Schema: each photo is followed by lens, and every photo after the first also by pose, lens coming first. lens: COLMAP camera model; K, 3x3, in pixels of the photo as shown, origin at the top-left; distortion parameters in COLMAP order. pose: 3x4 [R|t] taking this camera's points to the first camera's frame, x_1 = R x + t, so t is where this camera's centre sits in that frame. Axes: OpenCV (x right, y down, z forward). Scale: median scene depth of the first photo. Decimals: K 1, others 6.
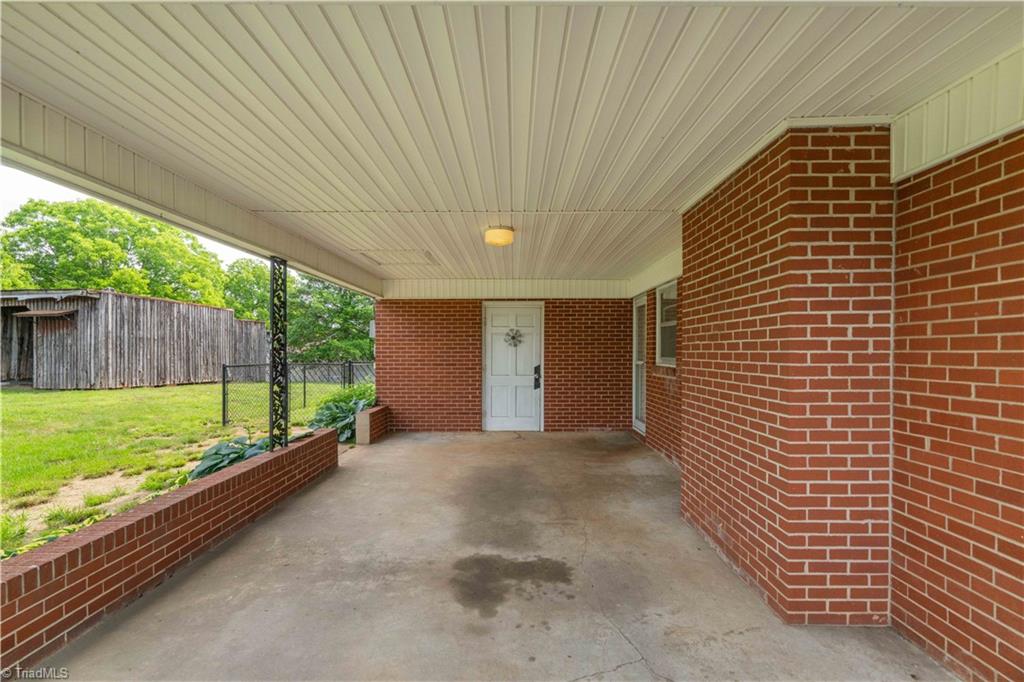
lens RADIAL K [[480.0, 0, 556.0], [0, 480.0, 348.1], [0, 0, 1]] dist [-0.002232, -0.000124]
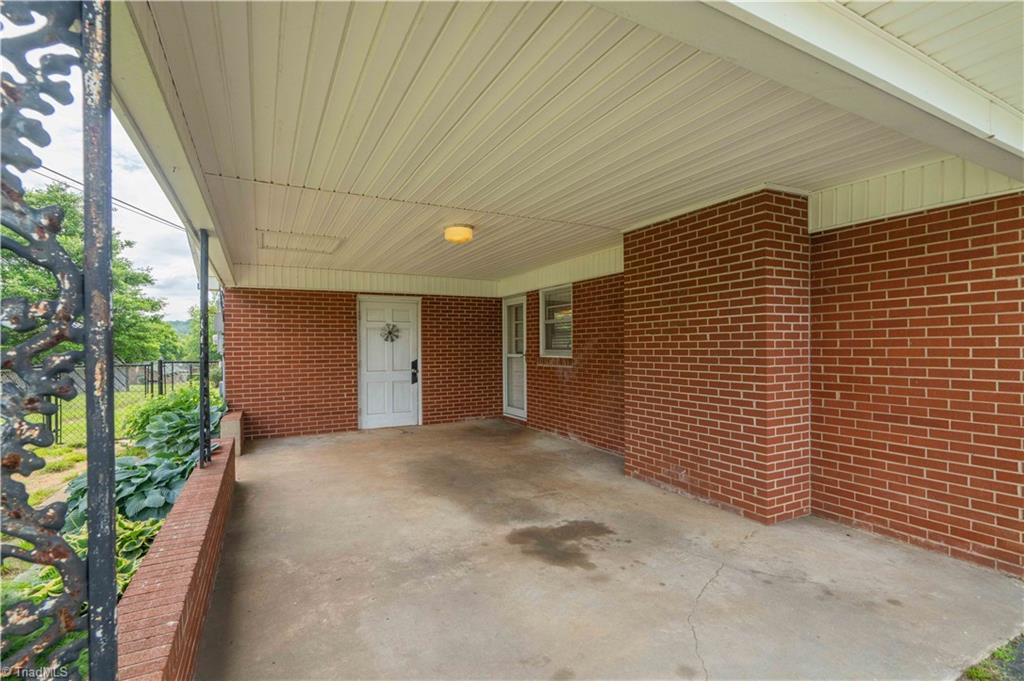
lens RADIAL K [[469.9, 0, 508.3], [0, 469.9, 343.3], [0, 0, 1]] dist [-0.002391, 0.000300]
pose [[0.887487, -0.004296, 0.460812, -0.627220], [0.007328, 0.999962, -0.004789, 0.013372], [-0.460774, 0.007627, 0.887485, 0.058569]]
